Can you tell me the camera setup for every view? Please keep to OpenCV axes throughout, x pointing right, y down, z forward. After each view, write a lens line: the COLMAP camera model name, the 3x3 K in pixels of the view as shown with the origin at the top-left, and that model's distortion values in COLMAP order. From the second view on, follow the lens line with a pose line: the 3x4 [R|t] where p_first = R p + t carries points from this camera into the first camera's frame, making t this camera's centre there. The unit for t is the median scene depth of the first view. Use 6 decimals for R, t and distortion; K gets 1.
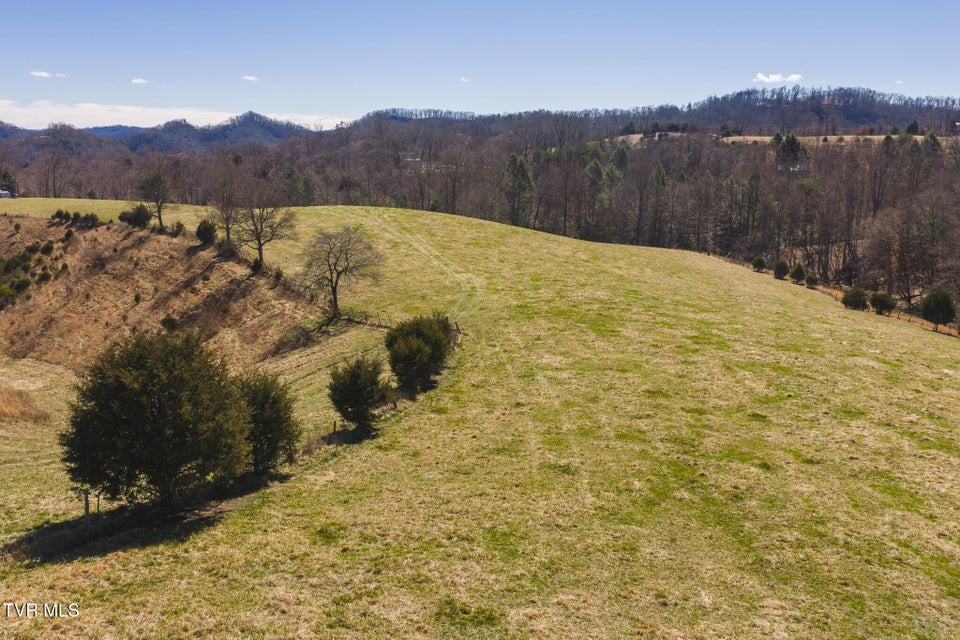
lens RADIAL K [[794.0, 0, 483.0], [0, 794.0, 324.1], [0, 0, 1]] dist [0.018649, -0.022443]
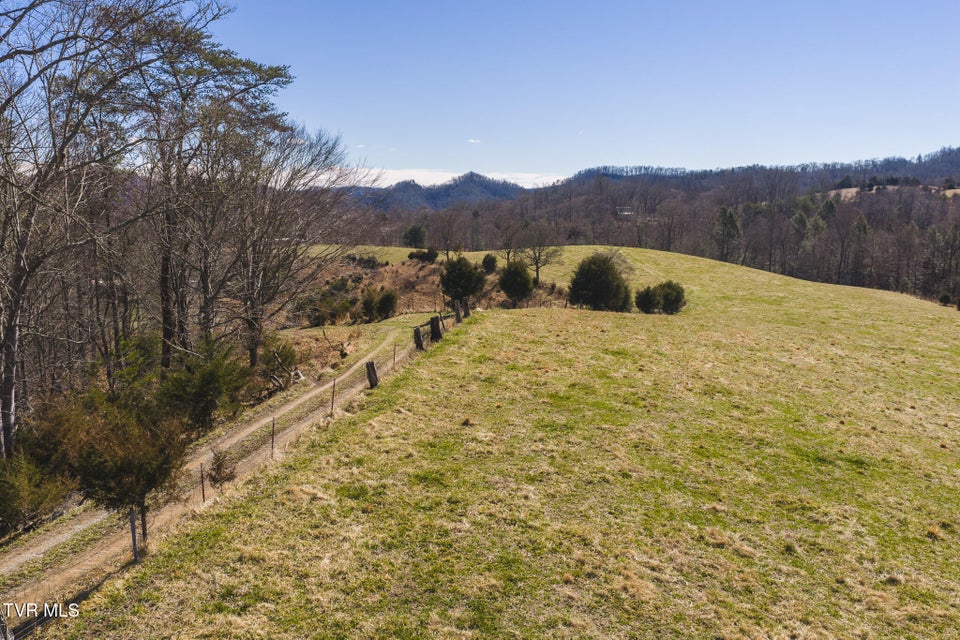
lens RADIAL K [[794.0, 0, 483.0], [0, 794.0, 324.1], [0, 0, 1]] dist [0.018649, -0.022443]
pose [[0.967605, 0.030453, -0.250626, -0.007252], [-0.047523, 0.996923, -0.062339, 0.061633], [0.247956, 0.072230, 0.966075, -0.261676]]
